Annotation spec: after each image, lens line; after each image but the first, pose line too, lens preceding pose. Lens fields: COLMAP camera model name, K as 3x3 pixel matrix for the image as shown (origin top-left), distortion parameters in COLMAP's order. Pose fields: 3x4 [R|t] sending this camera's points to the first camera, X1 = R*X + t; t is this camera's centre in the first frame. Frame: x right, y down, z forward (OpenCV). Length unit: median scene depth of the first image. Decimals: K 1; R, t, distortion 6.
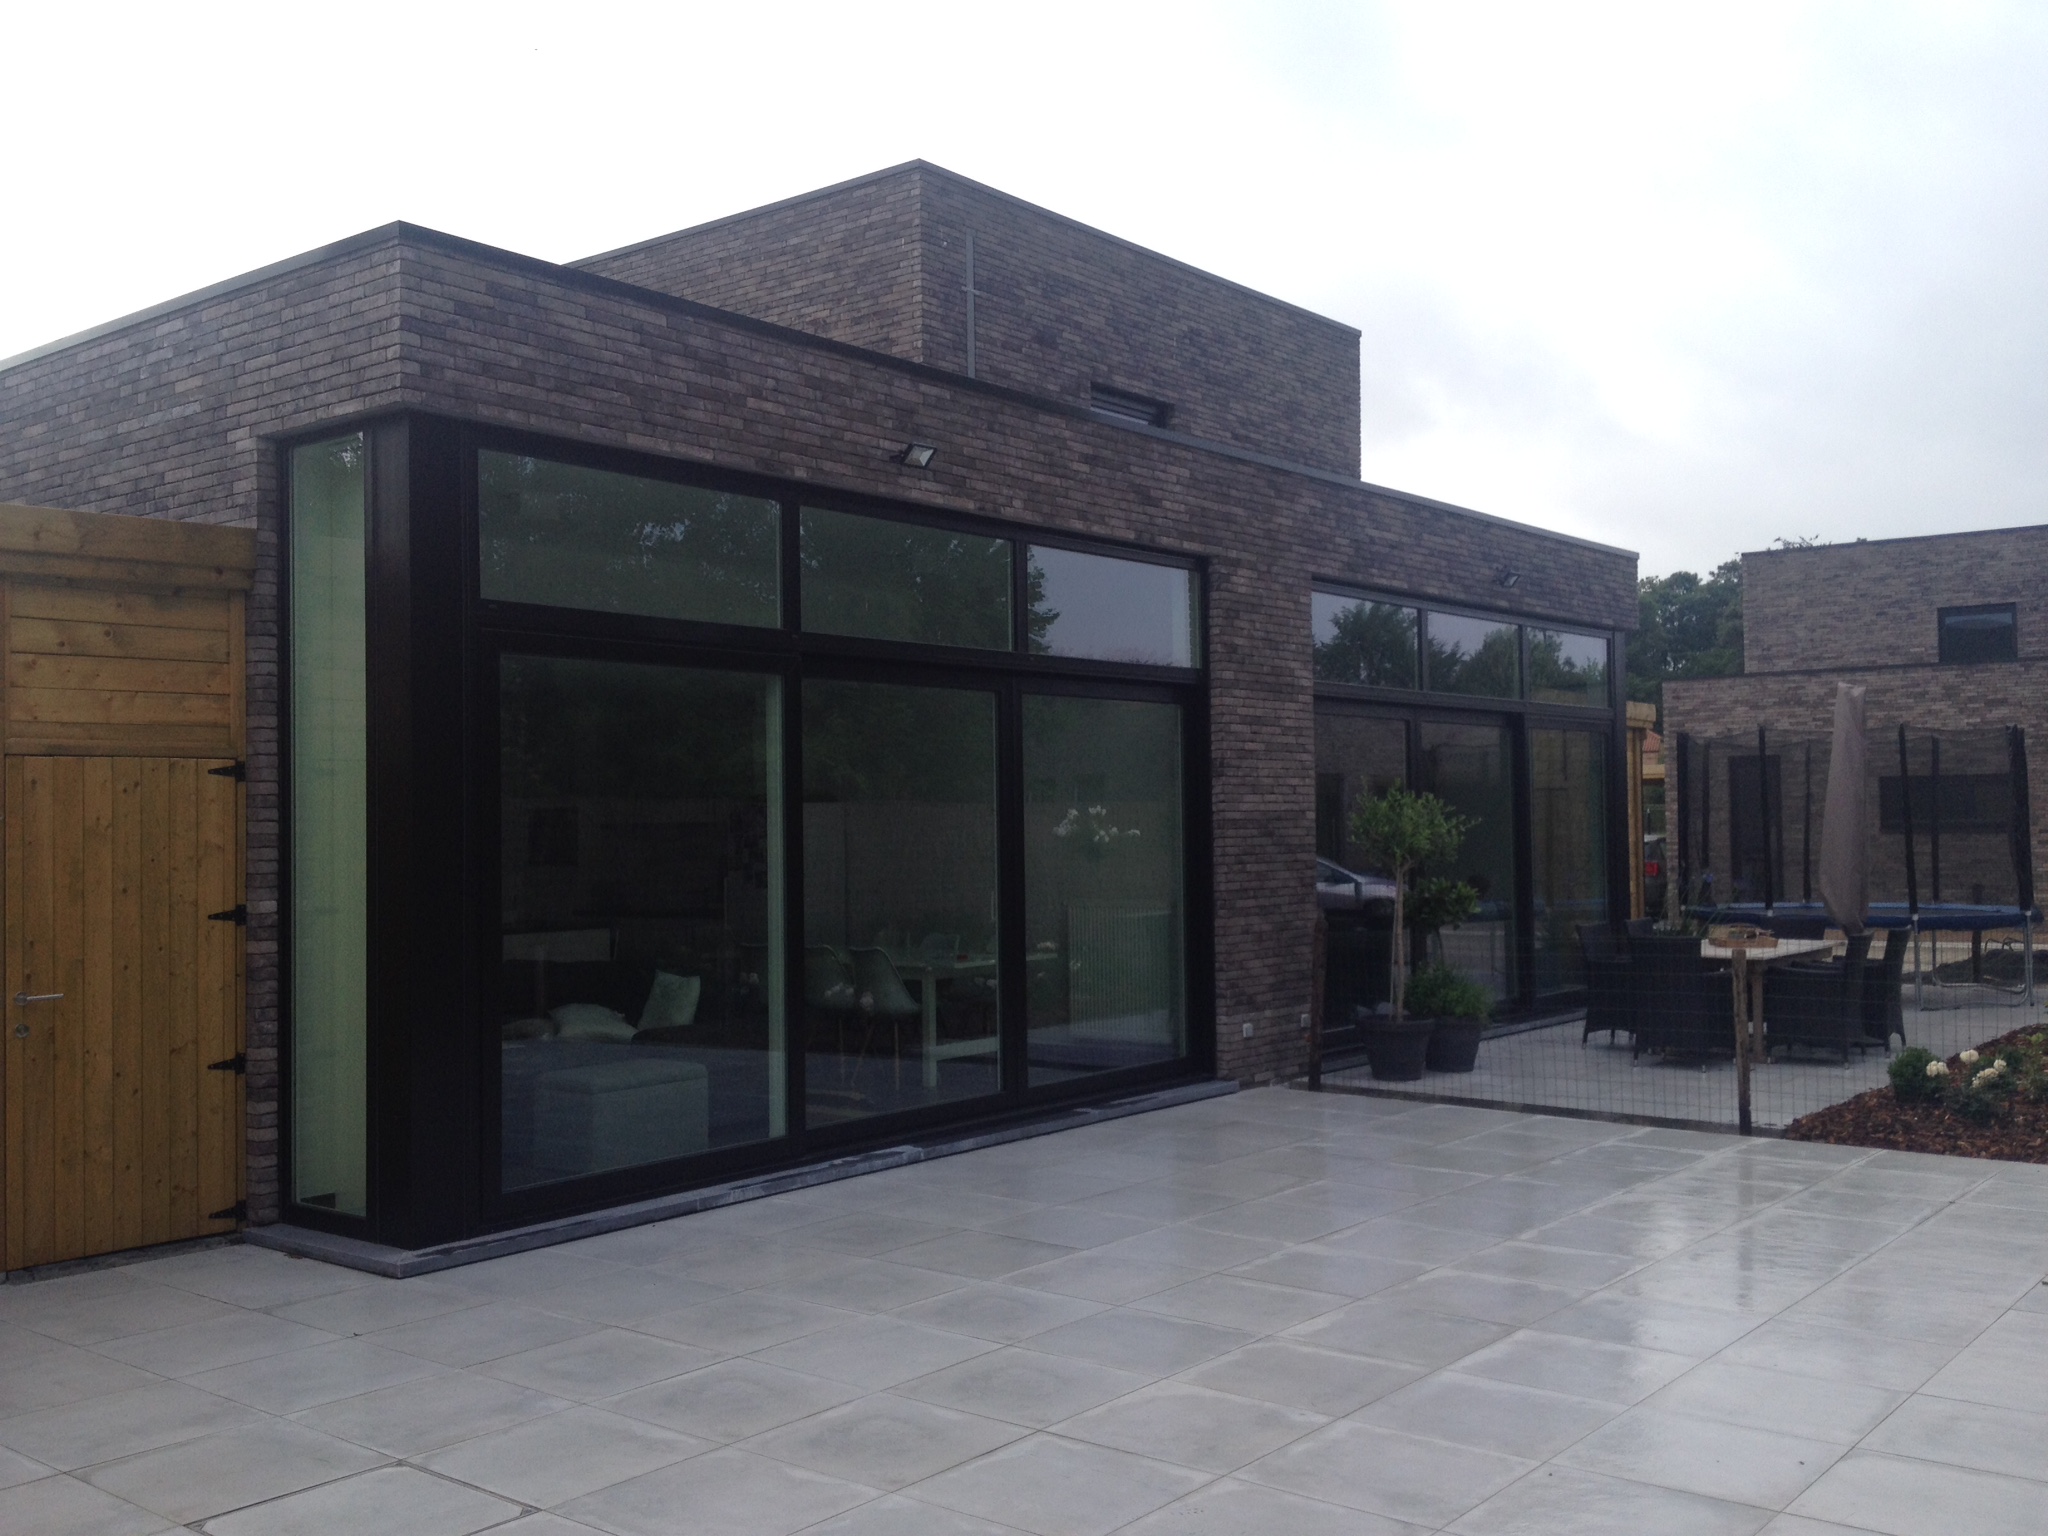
lens RADIAL K [[1890.2, 0, 1028.5], [0, 1890.2, 776.8], [0, 0, 1]] dist [0.153767, -0.344465]
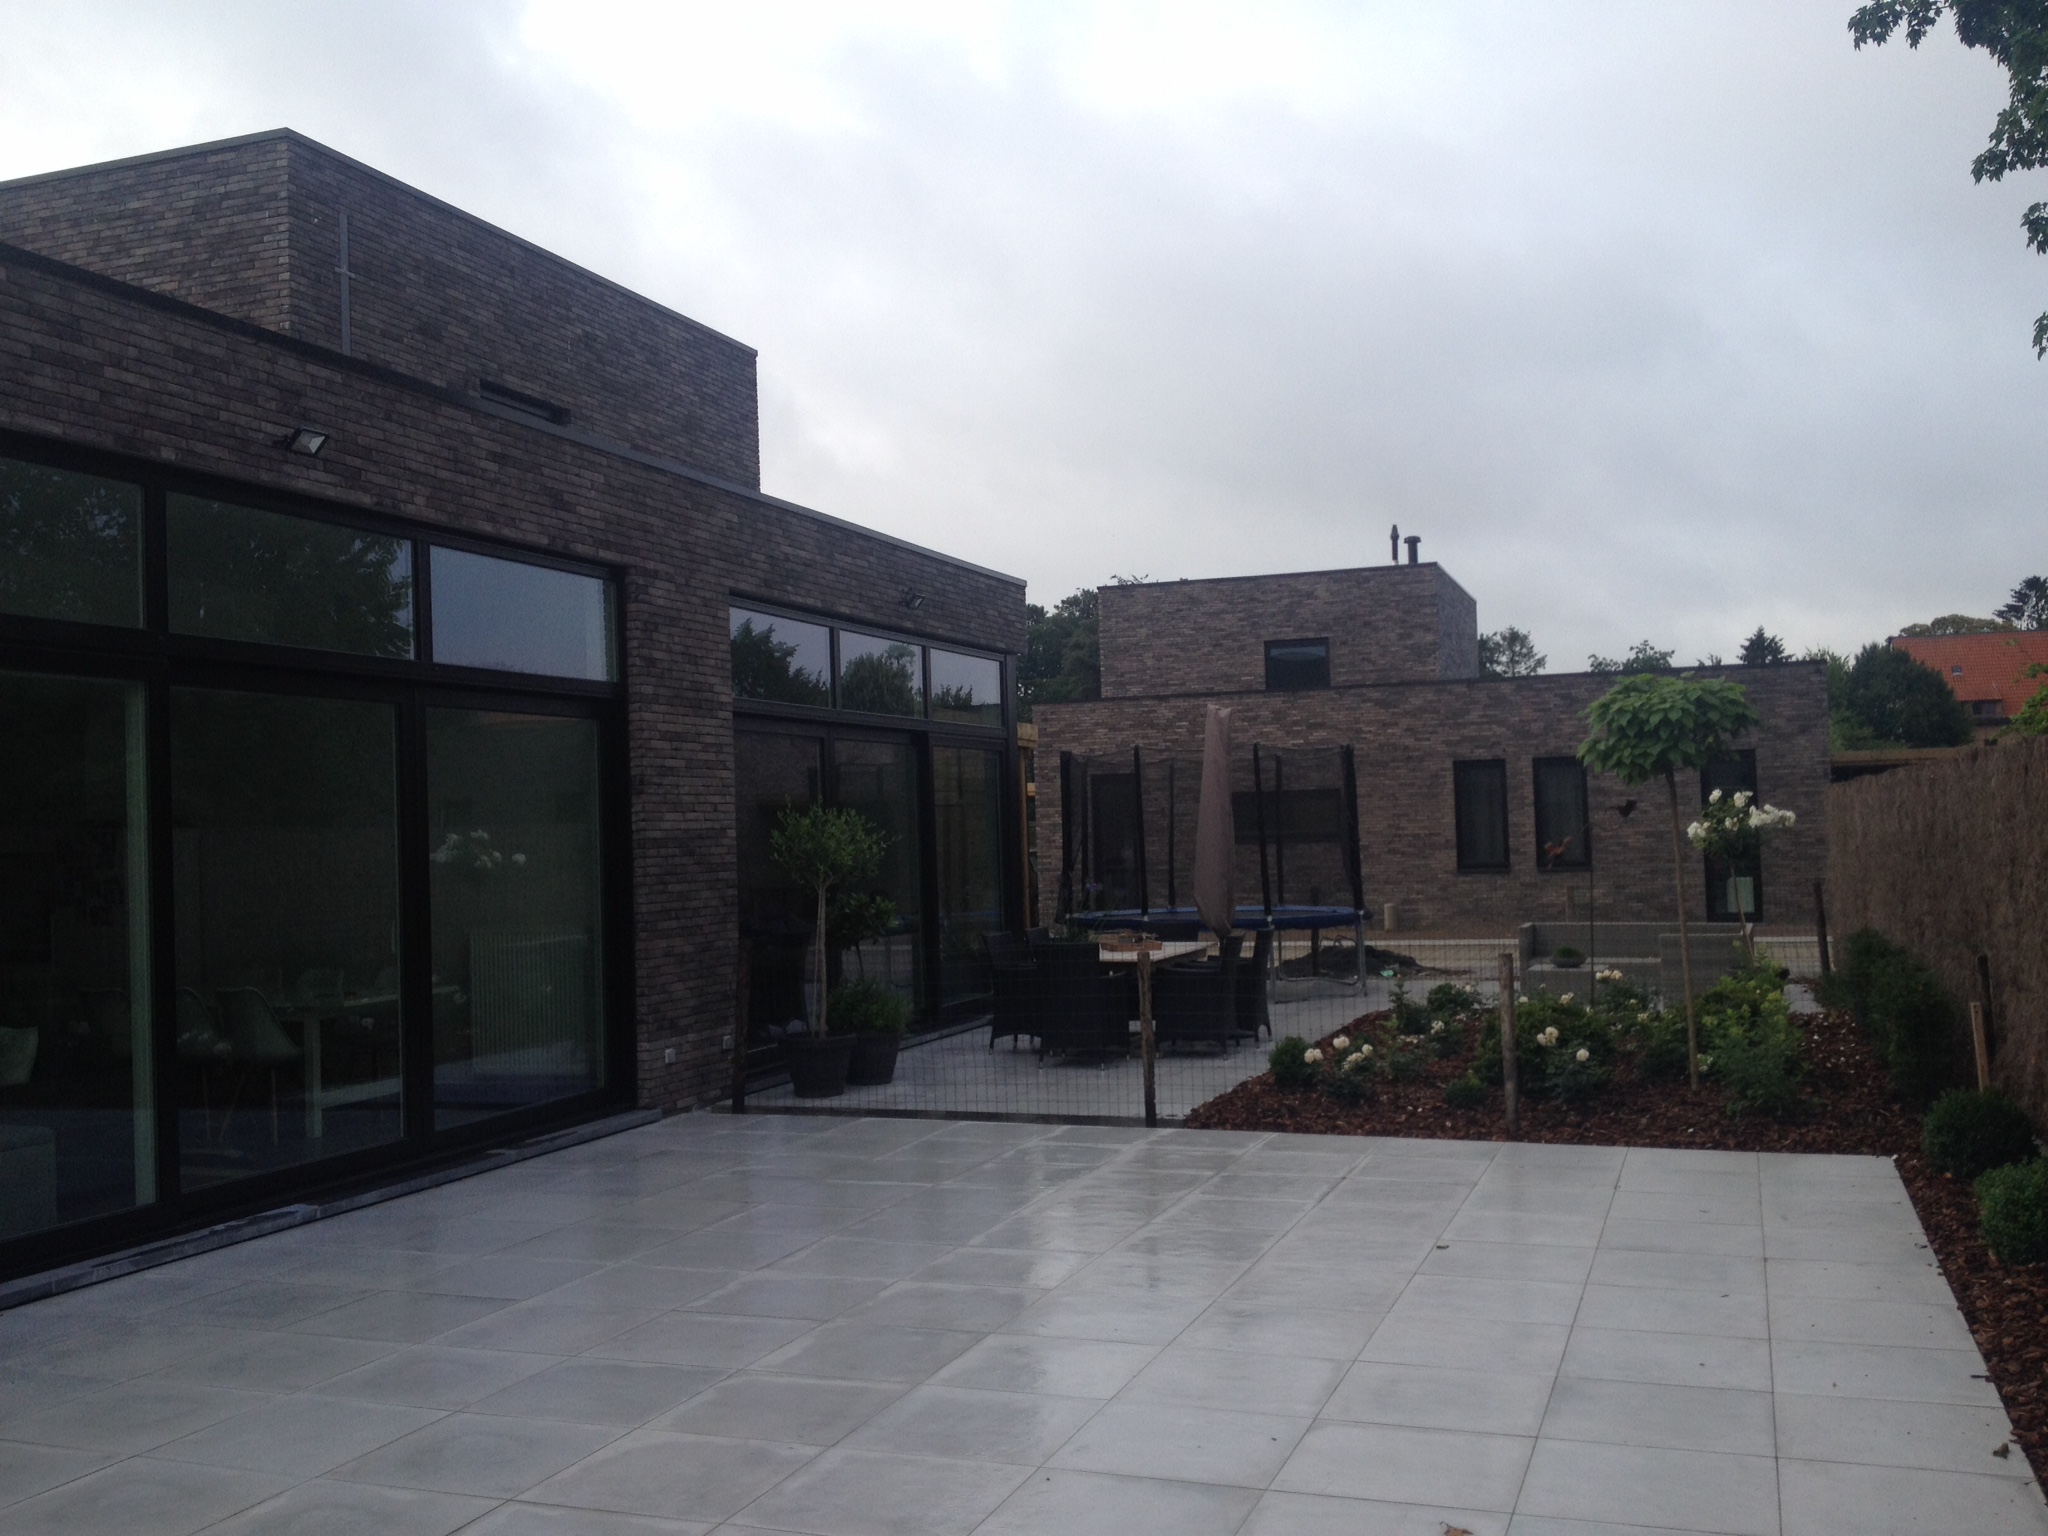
lens RADIAL K [[1888.6, 0, 1026.0], [0, 1888.6, 779.1], [0, 0, 1]] dist [0.143910, -0.321385]
pose [[0.947270, -0.003946, 0.320413, -0.022293], [0.007223, 0.999933, -0.009038, 0.002247], [-0.320356, 0.010876, 0.947235, 0.019382]]
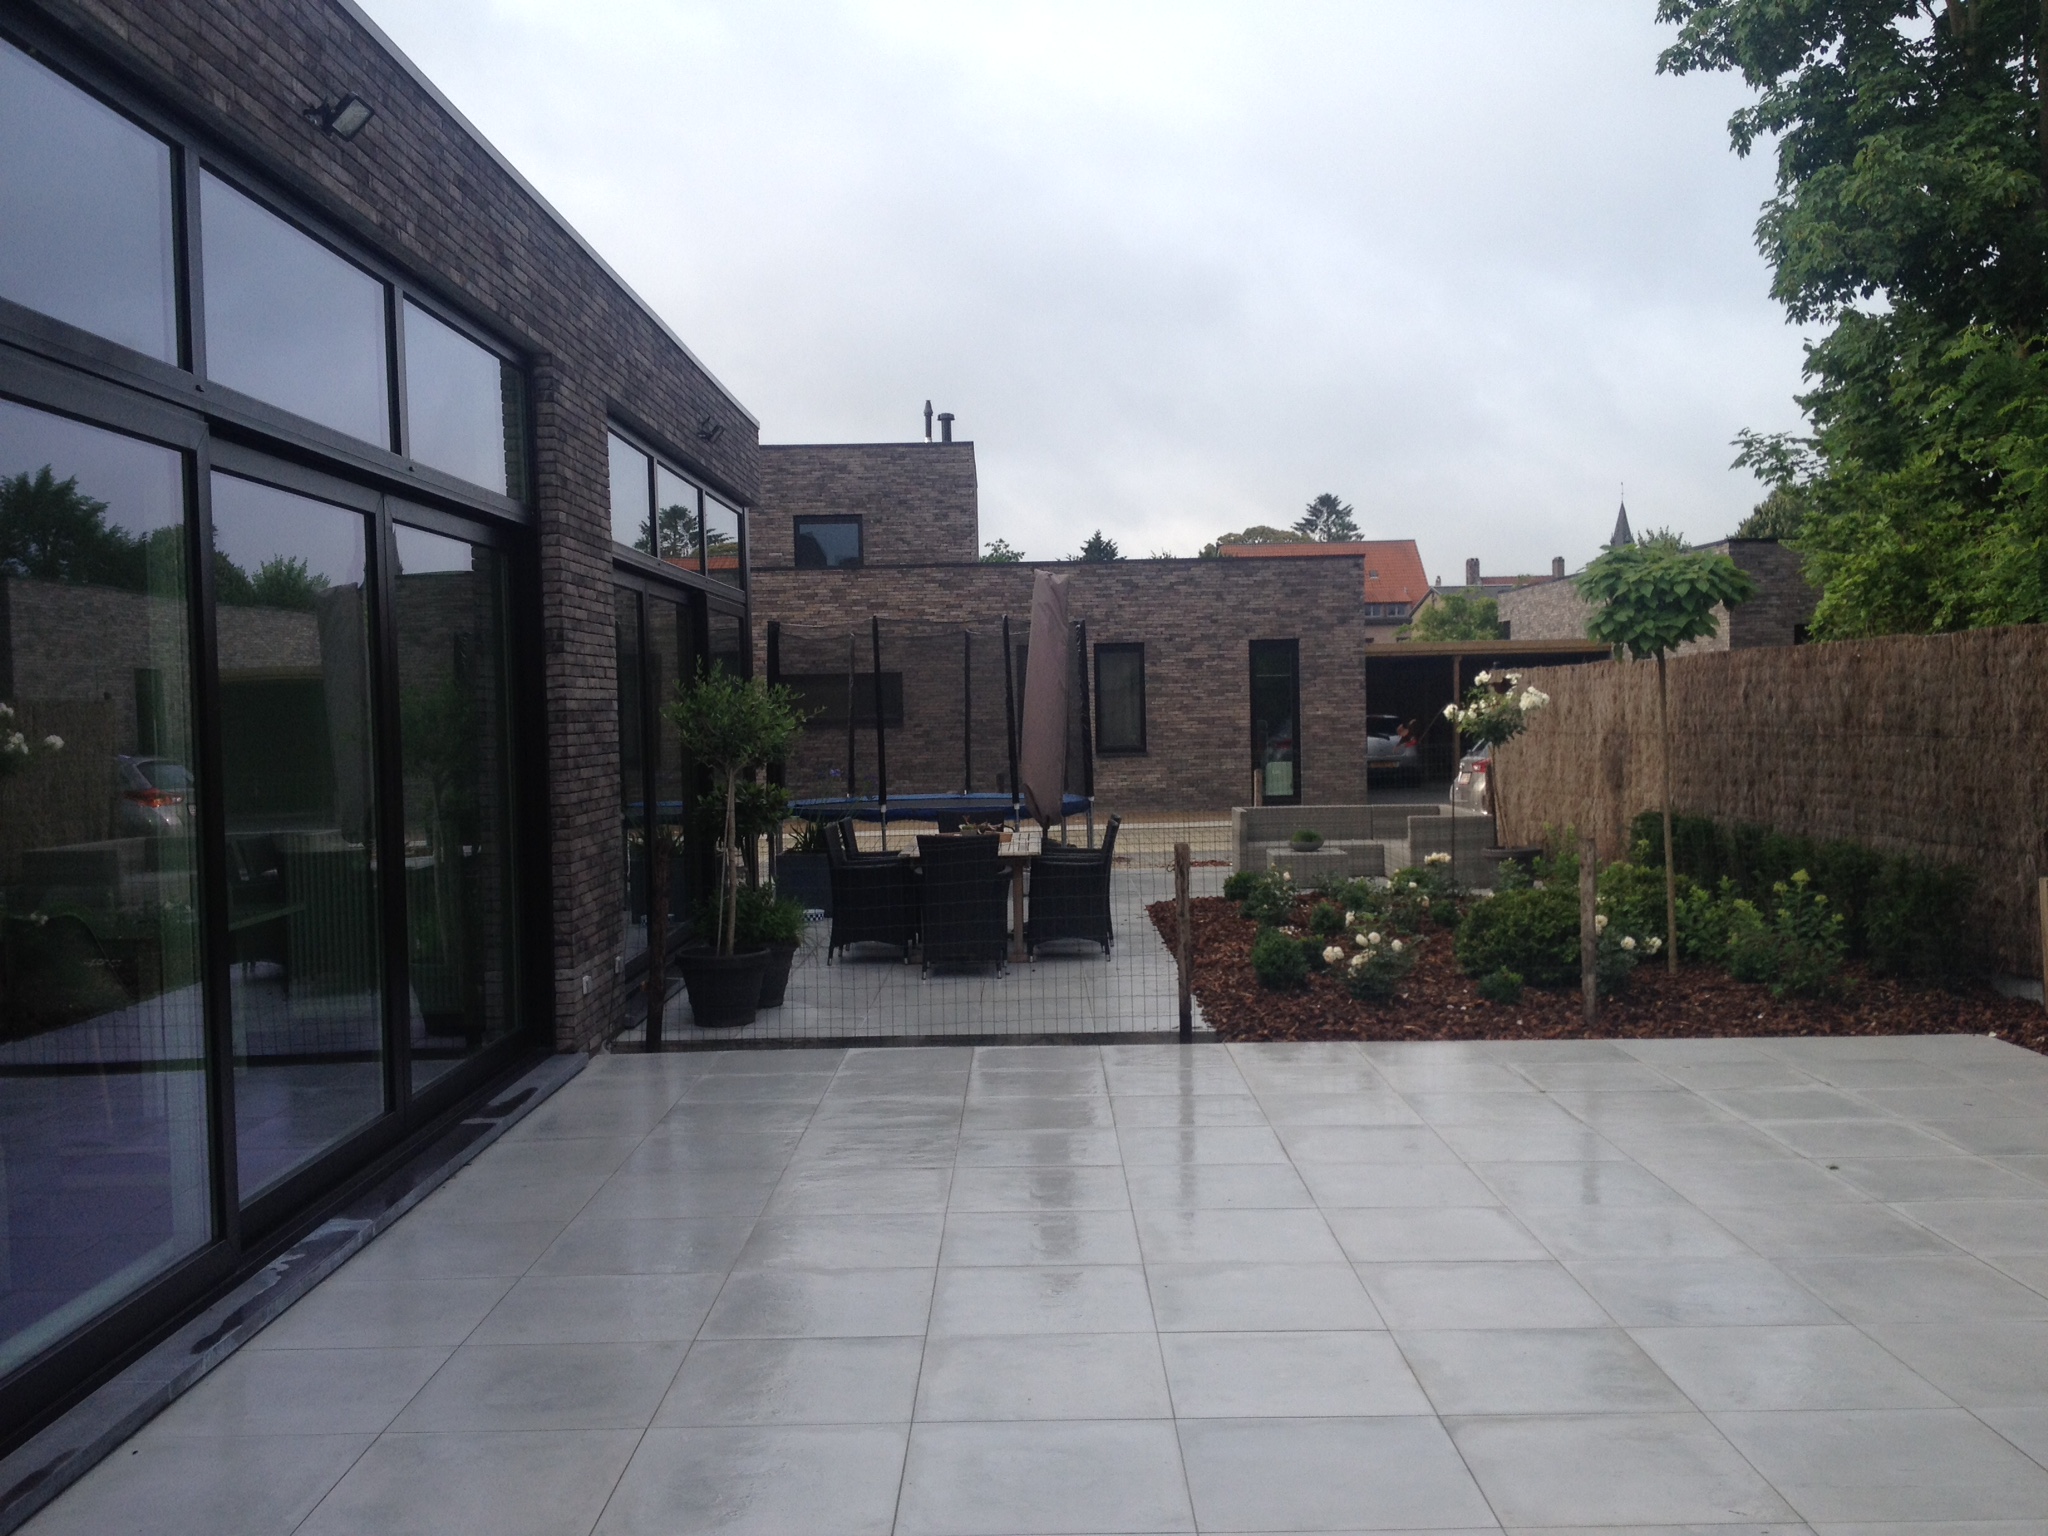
lens RADIAL K [[1888.6, 0, 1026.0], [0, 1888.6, 779.1], [0, 0, 1]] dist [0.143910, -0.321385]
pose [[0.775645, -0.028139, 0.630542, -0.224598], [-0.003962, 0.998769, 0.049446, 0.011454], [-0.631157, -0.040851, 0.774578, 0.287203]]
